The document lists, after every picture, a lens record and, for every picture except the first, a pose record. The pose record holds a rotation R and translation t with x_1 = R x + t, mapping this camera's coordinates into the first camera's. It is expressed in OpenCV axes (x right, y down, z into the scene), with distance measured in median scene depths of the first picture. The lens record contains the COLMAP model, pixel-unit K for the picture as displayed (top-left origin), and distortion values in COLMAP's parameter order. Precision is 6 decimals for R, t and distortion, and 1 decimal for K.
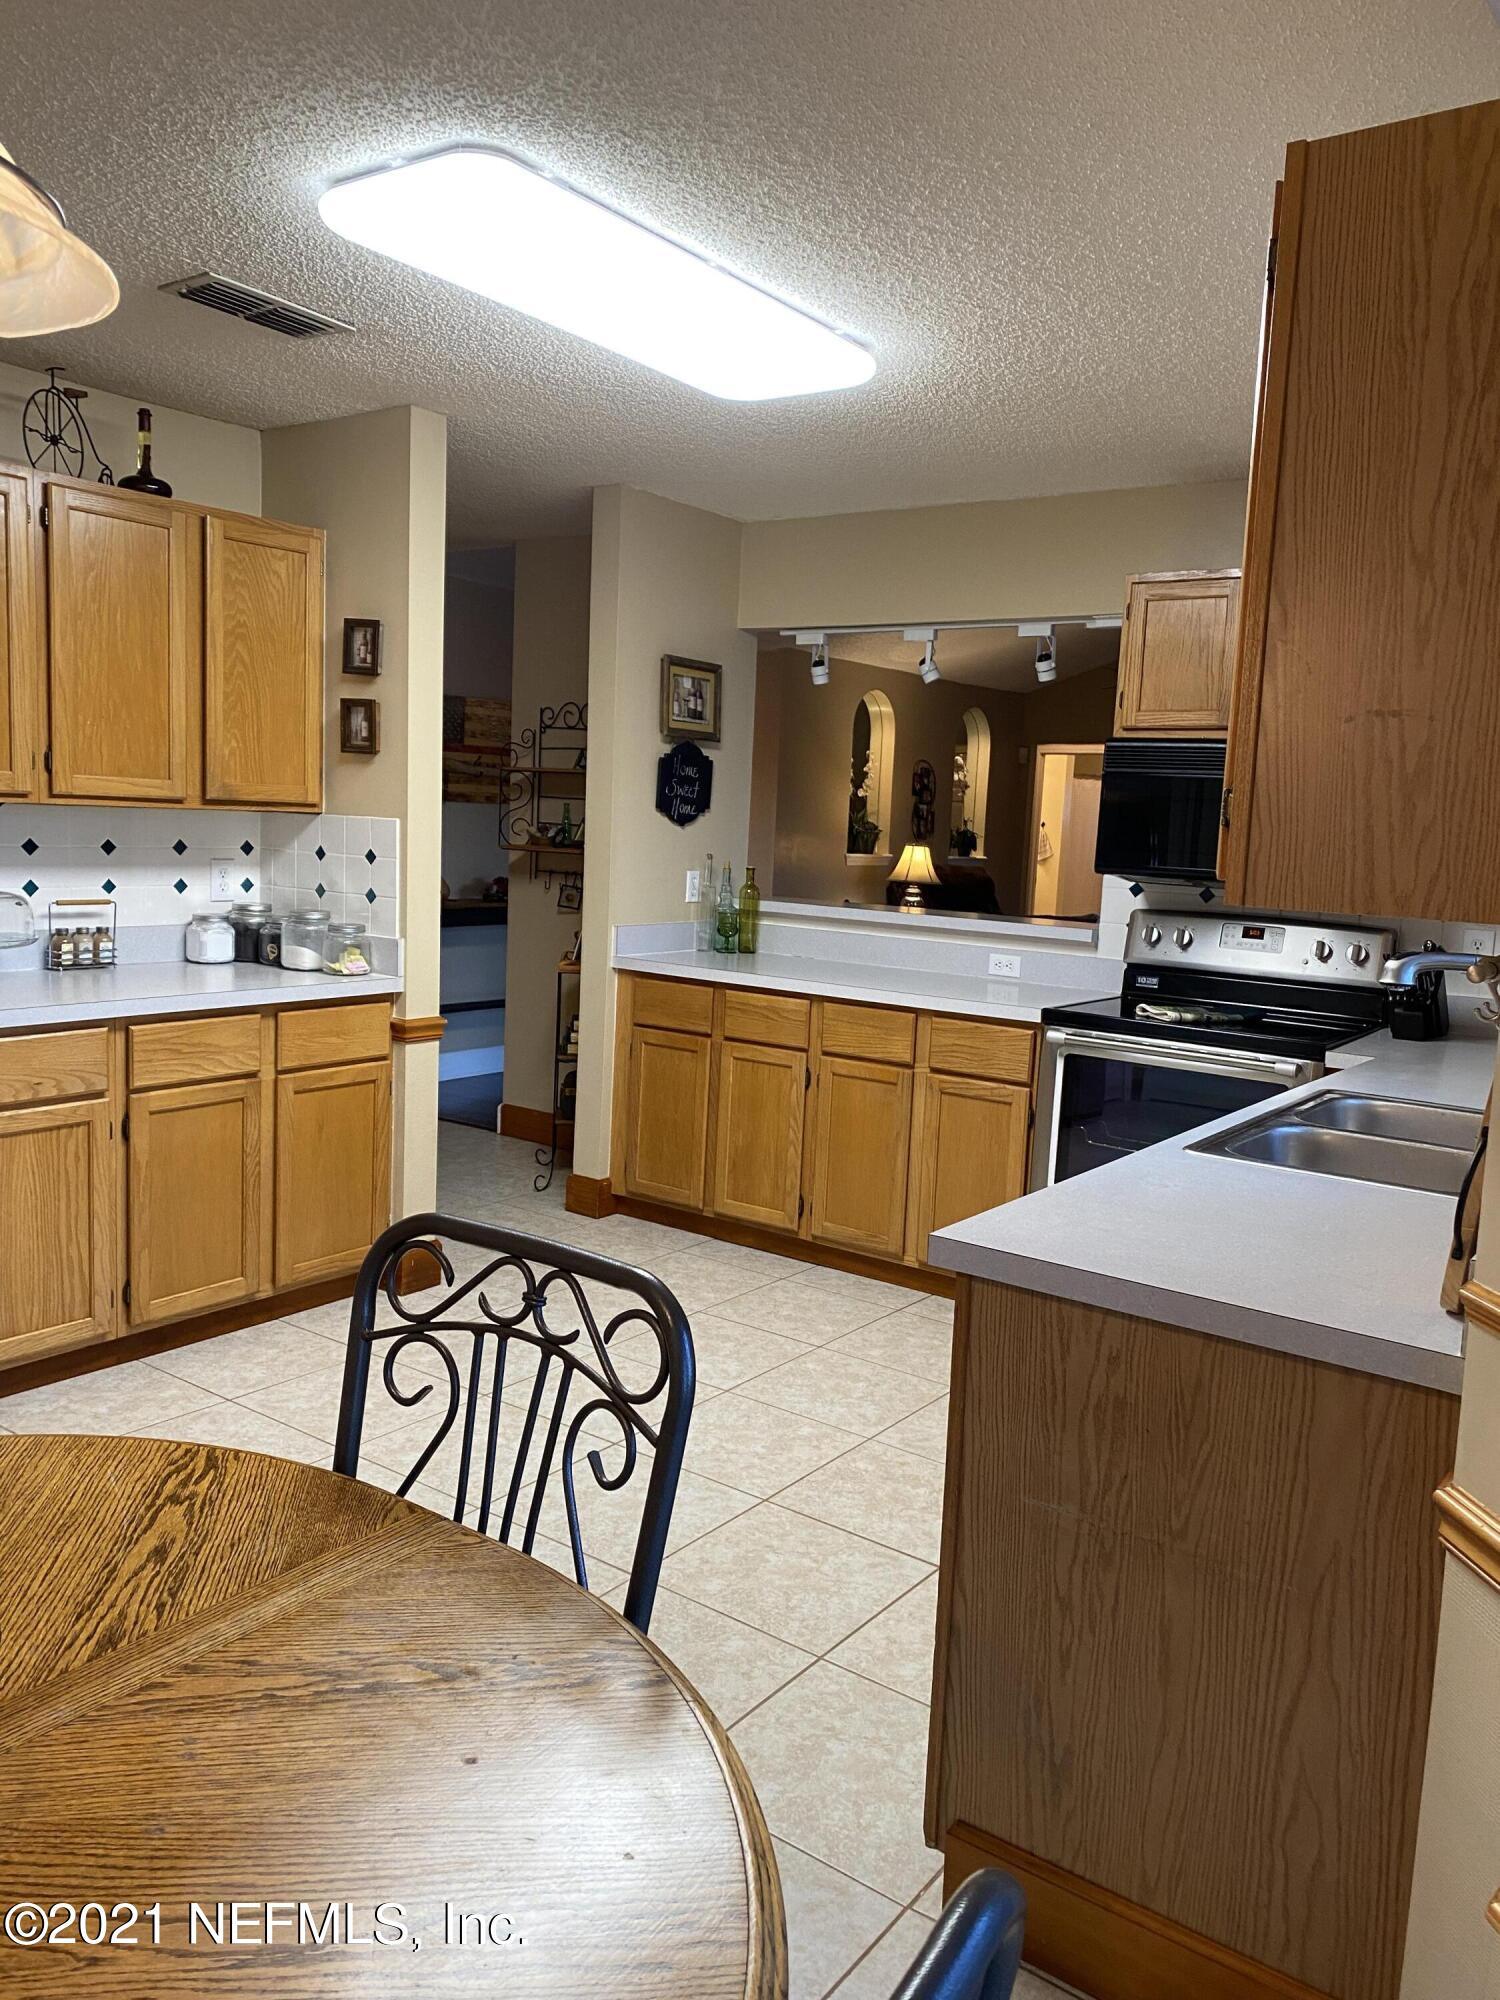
lens RADIAL K [[1515.9, 0, 750.0], [0, 1515.9, 1000.0], [0, 0, 1]] dist [0.123547, -0.002622]
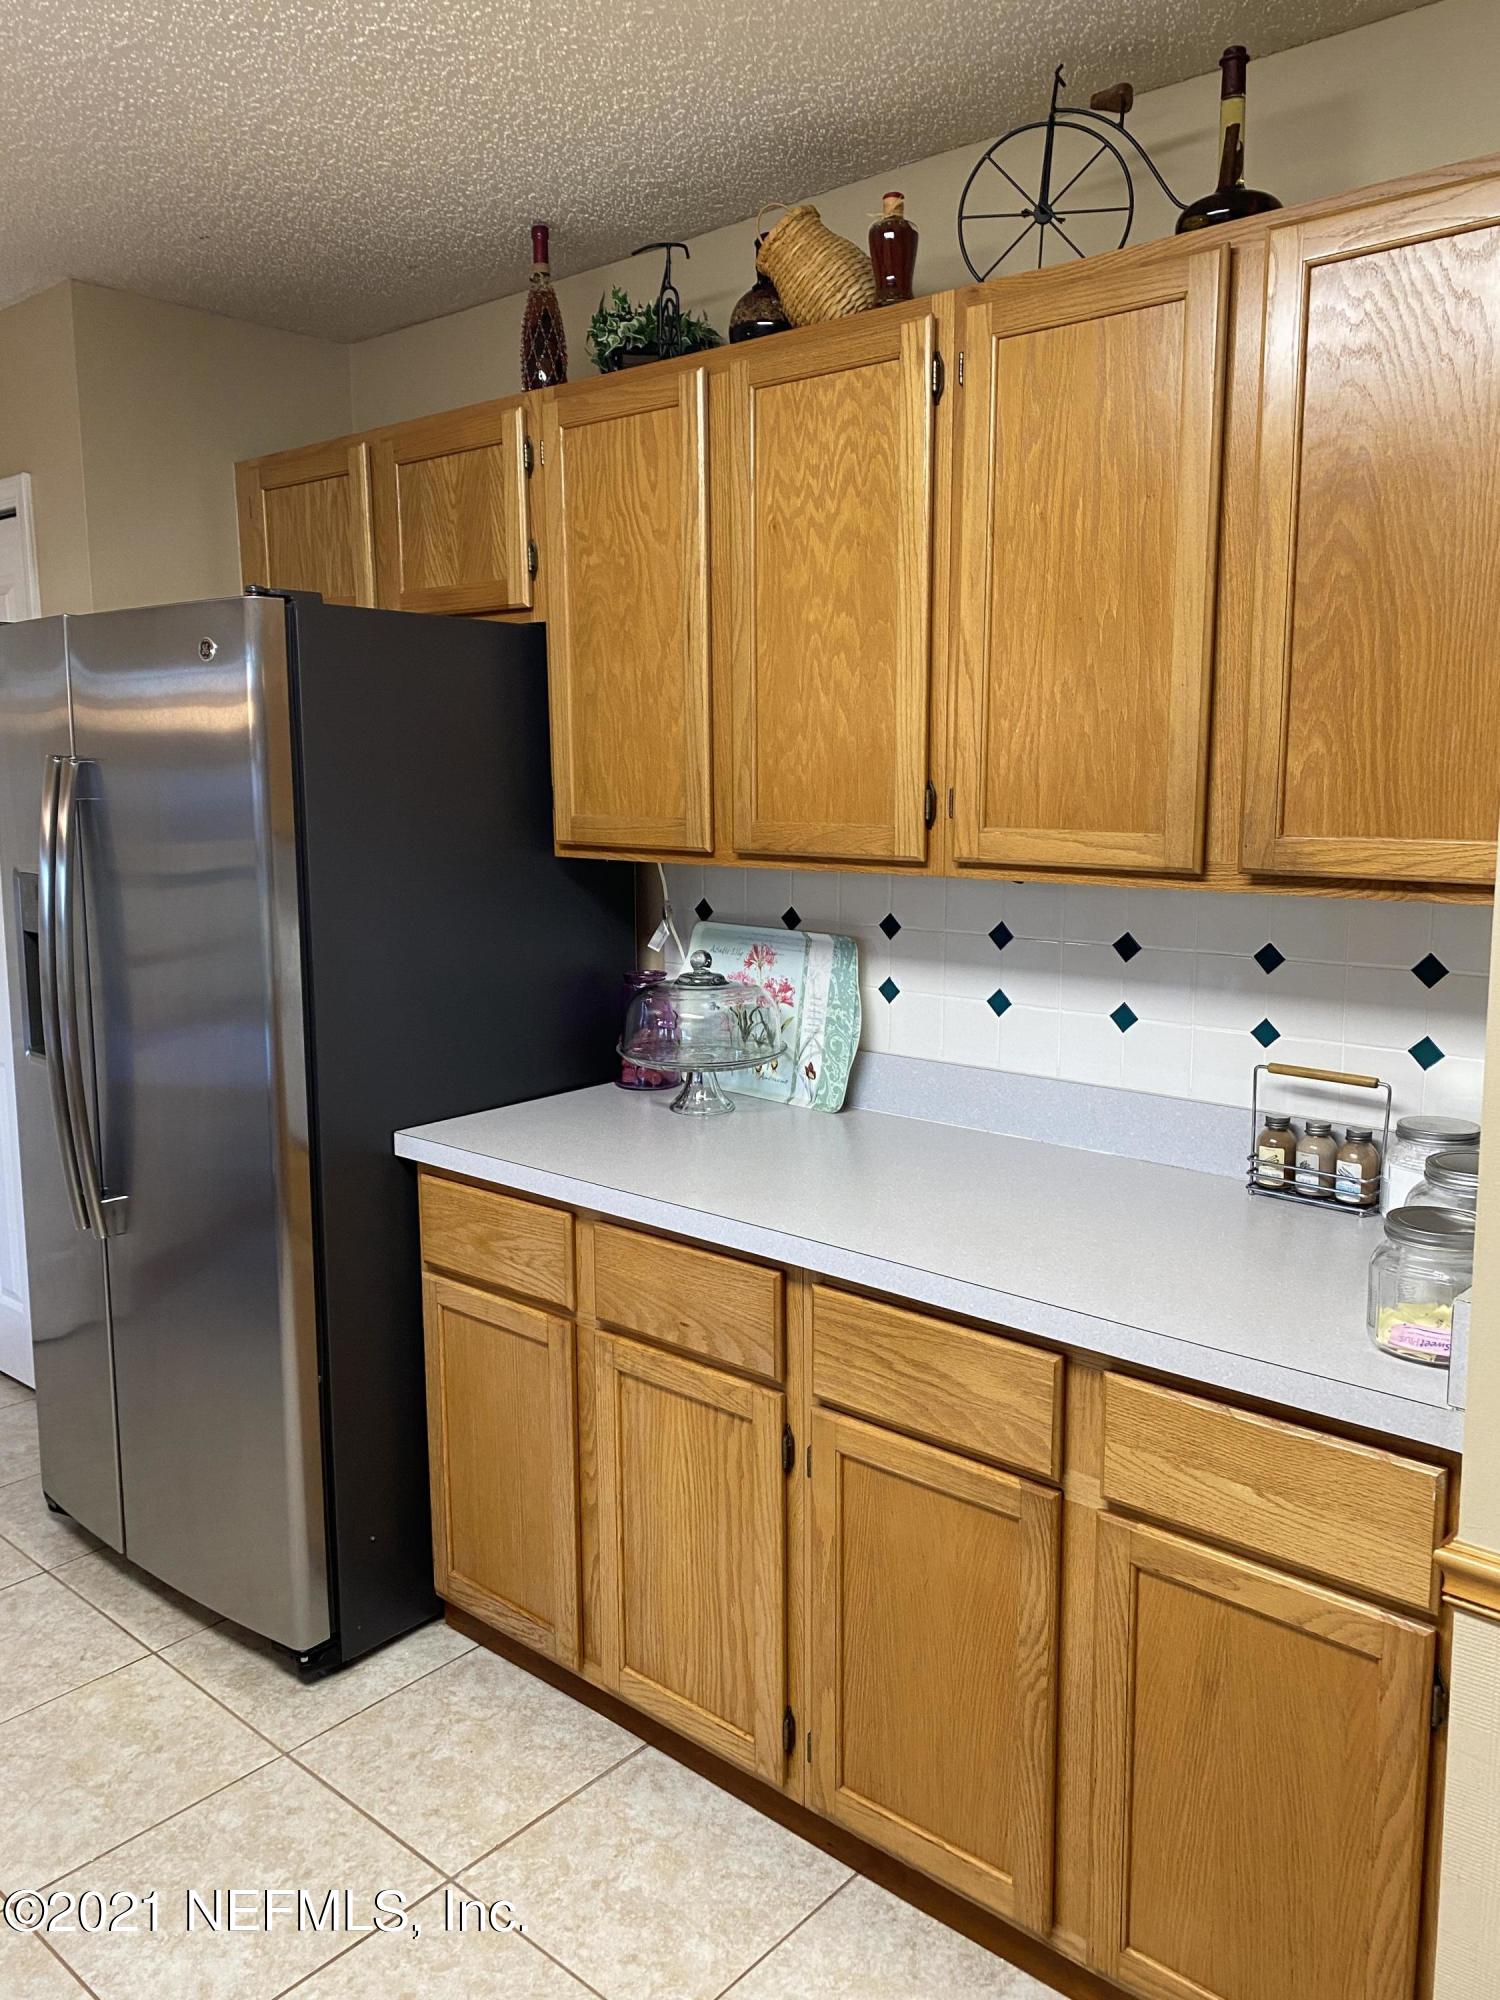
lens RADIAL K [[1535.9, 0, 750.0], [0, 1535.9, 1000.0], [0, 0, 1]] dist [0.037254, -0.005819]
pose [[-0.065932, 0.119427, -0.990651, 0.055318], [-0.128035, 0.983592, 0.127098, -0.064315], [0.989576, 0.135217, -0.049559, 0.428845]]
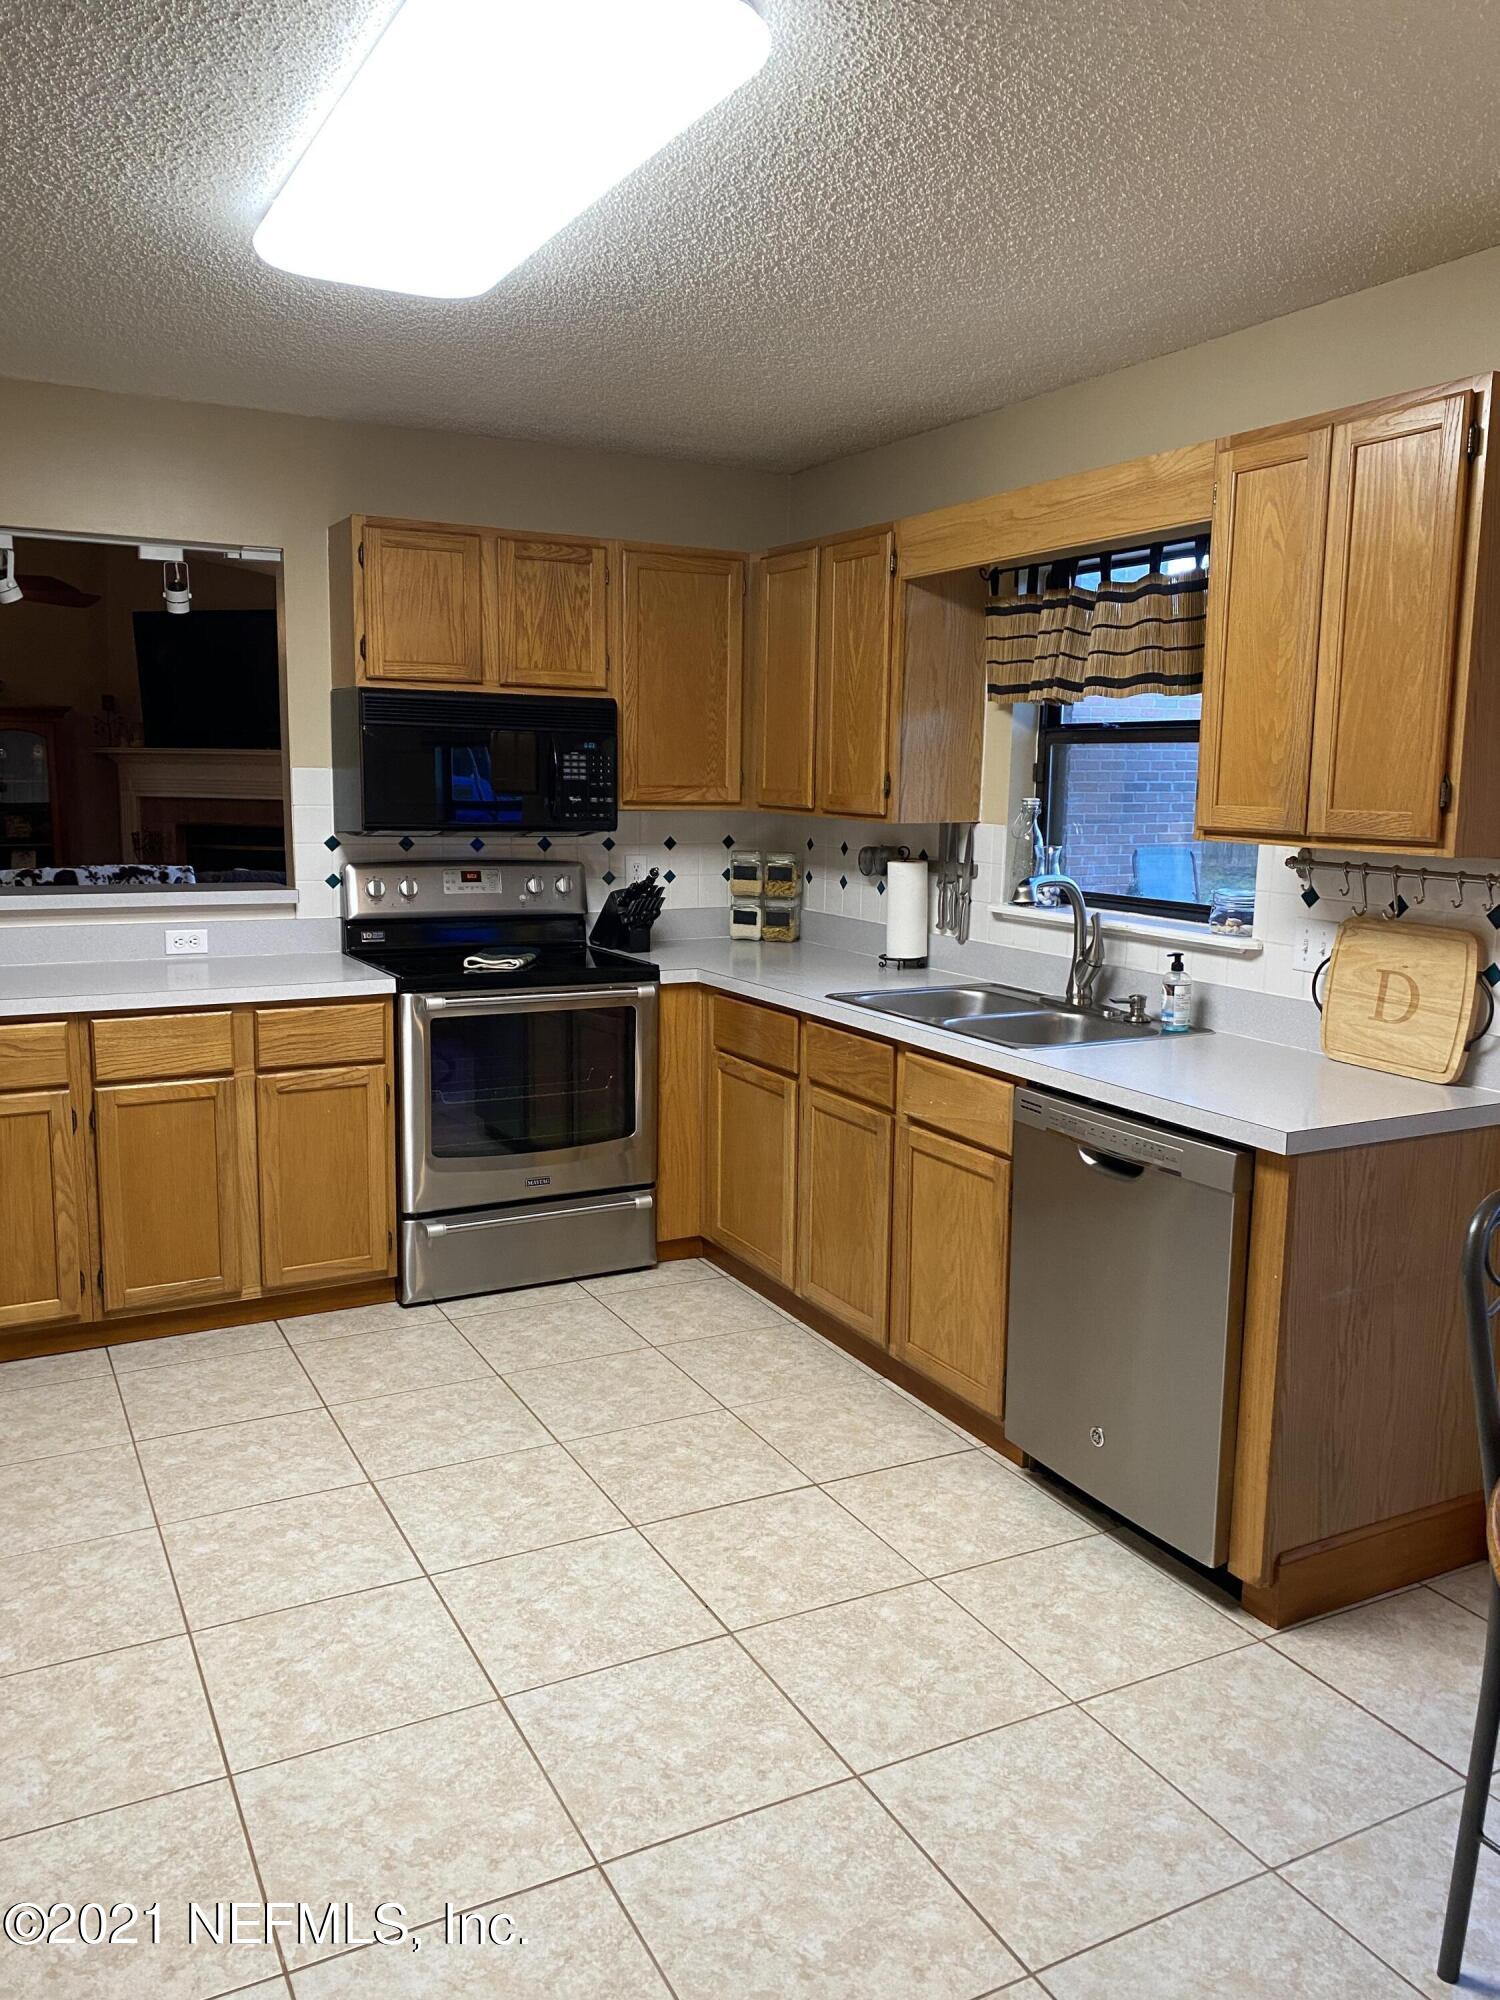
lens RADIAL K [[1523.3, 0, 750.0], [0, 1523.3, 1000.0], [0, 0, 1]] dist [0.043927, -0.004532]
pose [[0.444808, -0.174269, 0.878508, -0.680211], [0.118215, 0.983729, 0.135287, -0.103292], [-0.887790, 0.043676, 0.458172, 0.461529]]
